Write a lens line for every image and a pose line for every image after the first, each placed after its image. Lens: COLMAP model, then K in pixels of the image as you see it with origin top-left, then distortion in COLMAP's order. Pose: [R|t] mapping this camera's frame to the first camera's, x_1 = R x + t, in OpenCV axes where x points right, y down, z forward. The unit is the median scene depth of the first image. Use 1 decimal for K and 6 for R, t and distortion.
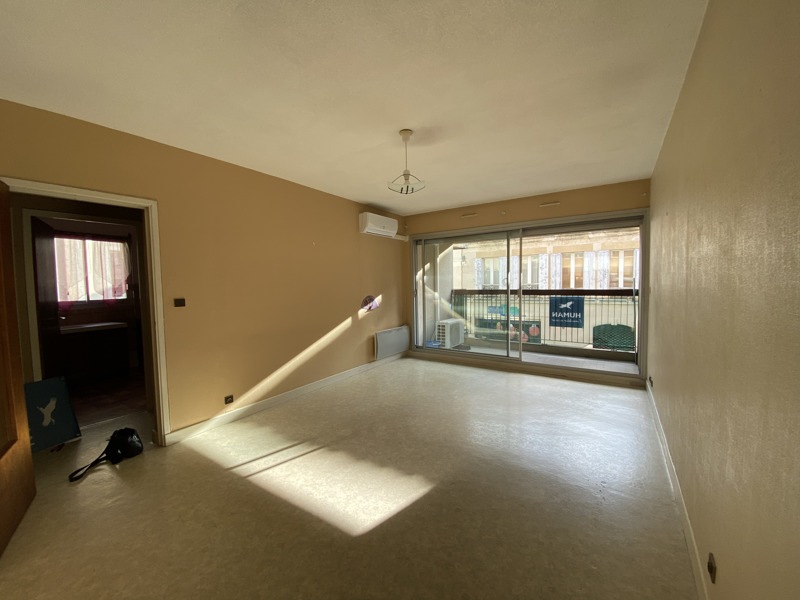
lens RADIAL K [[321.7, 0, 397.2], [0, 321.7, 301.5], [0, 0, 1]] dist [-0.001189, -0.000260]
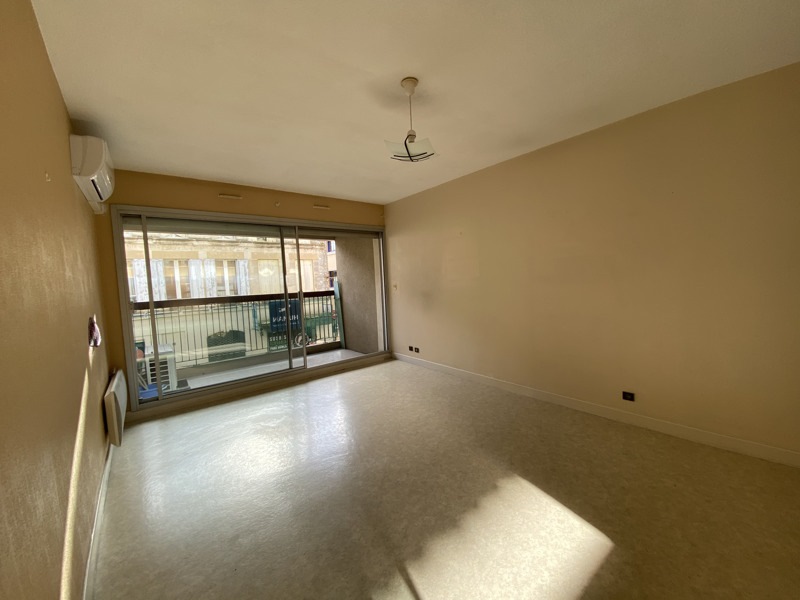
lens RADIAL K [[321.7, 0, 397.2], [0, 321.7, 301.5], [0, 0, 1]] dist [-0.001189, -0.000260]
pose [[0.310612, -0.057351, 0.948805, -0.134088], [0.092619, 0.995254, 0.029838, -0.003777], [-0.946014, 0.078609, 0.314450, 0.145869]]
